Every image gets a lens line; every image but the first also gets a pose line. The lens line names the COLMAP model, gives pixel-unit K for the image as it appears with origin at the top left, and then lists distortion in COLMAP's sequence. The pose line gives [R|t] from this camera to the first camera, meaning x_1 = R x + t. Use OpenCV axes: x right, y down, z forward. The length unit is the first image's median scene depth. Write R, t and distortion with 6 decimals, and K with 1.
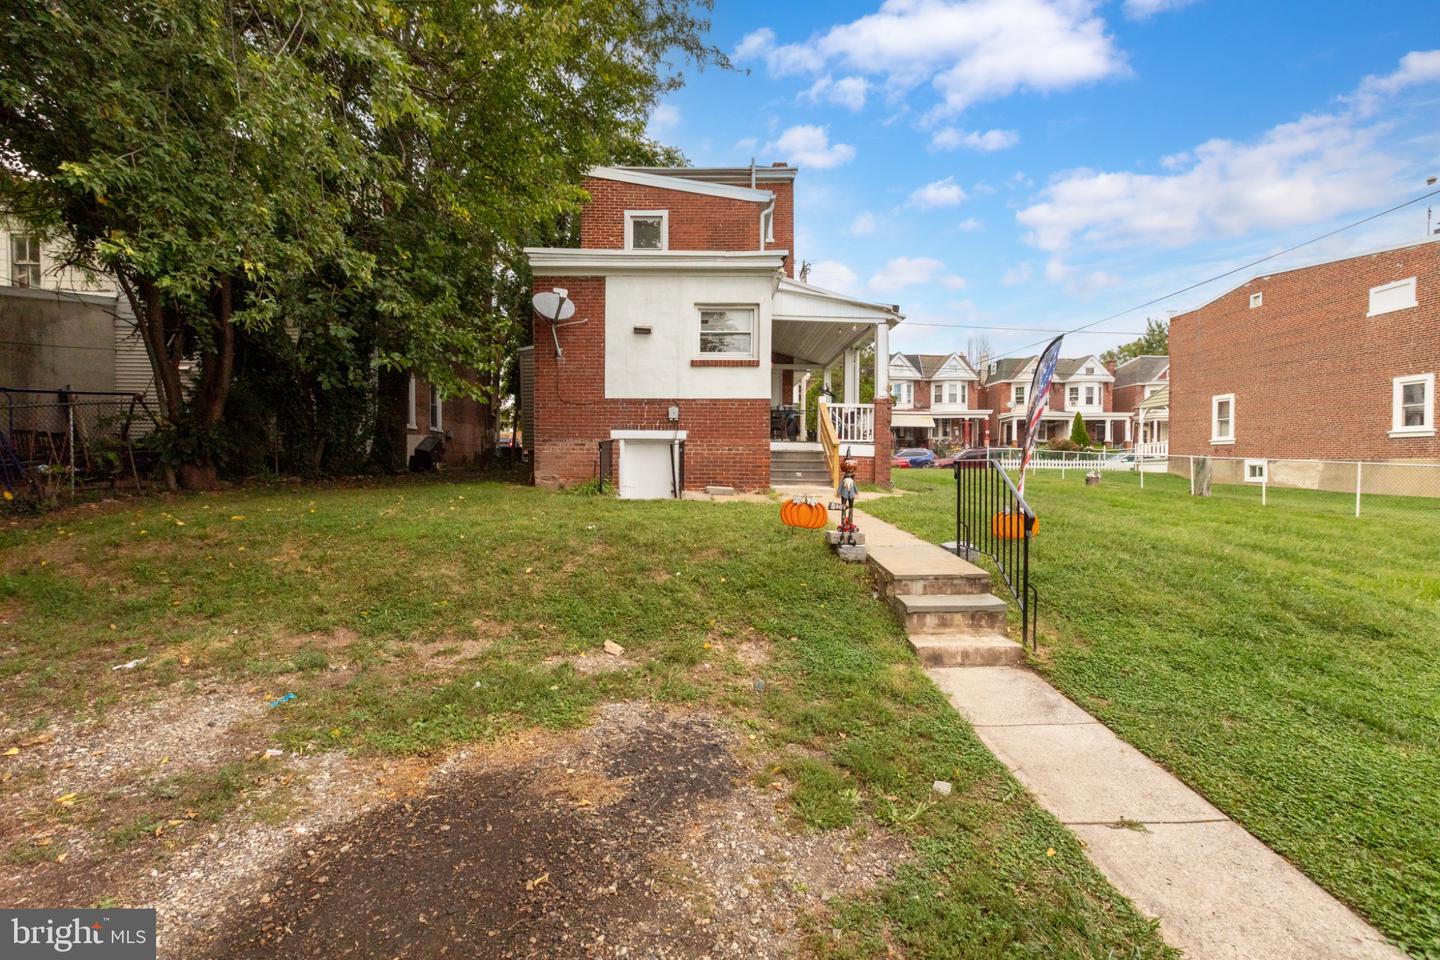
lens RADIAL K [[672.7, 0, 715.1], [0, 672.7, 482.0], [0, 0, 1]] dist [-0.004869, 0.000275]
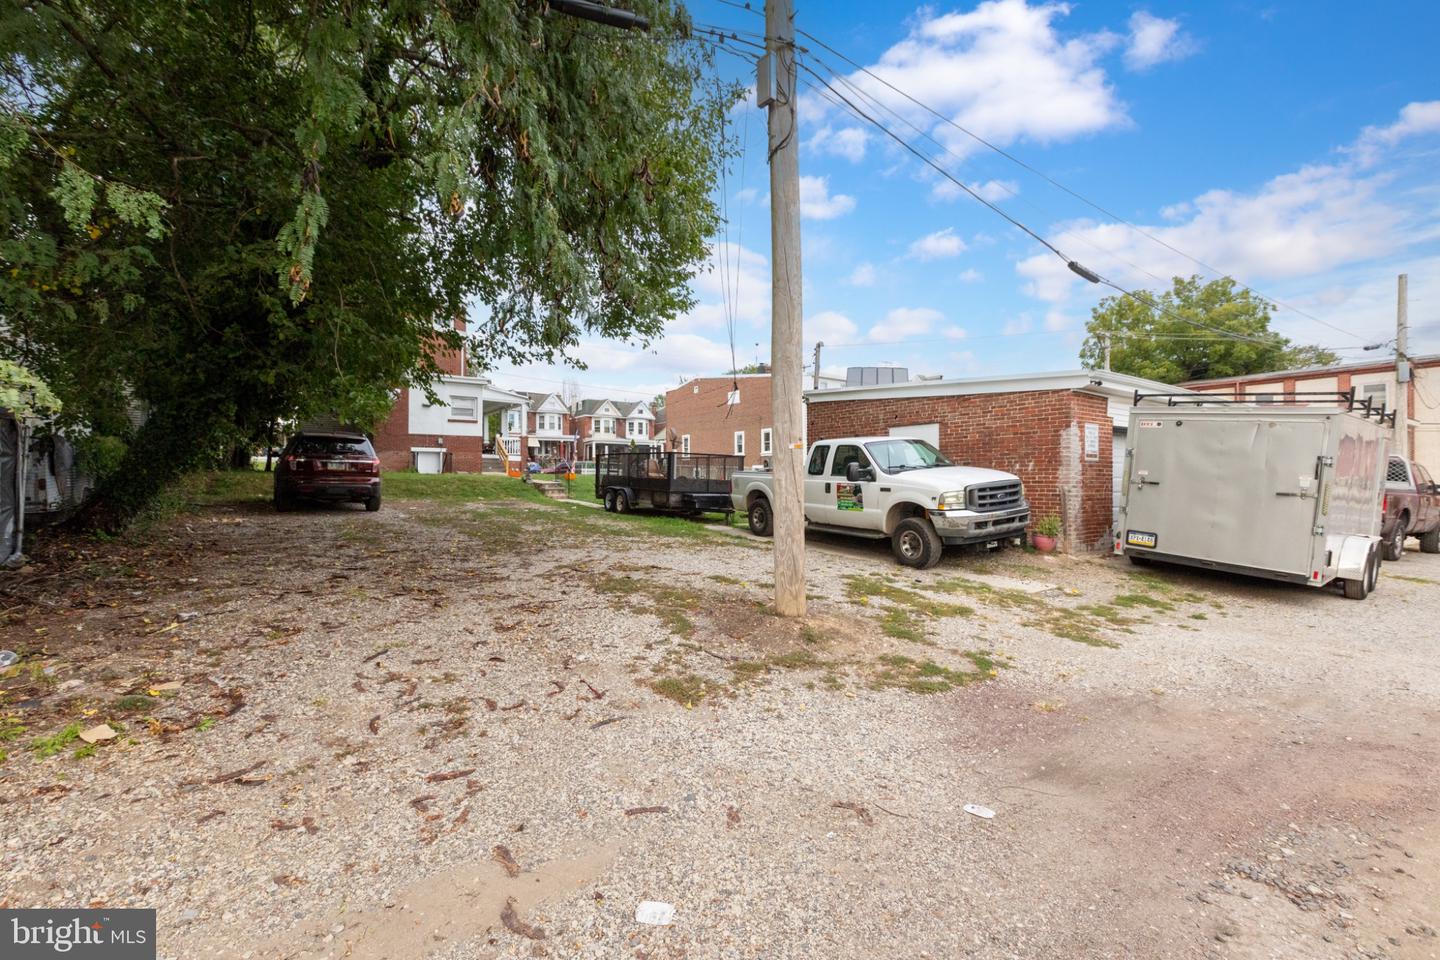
lens RADIAL K [[672.7, 0, 715.1], [0, 672.7, 482.0], [0, 0, 1]] dist [-0.004869, 0.000275]
pose [[0.837555, -0.004218, 0.546337, -0.129887], [0.018236, 0.999629, -0.020239, 0.026068], [-0.546049, 0.026914, 0.837321, -0.361798]]
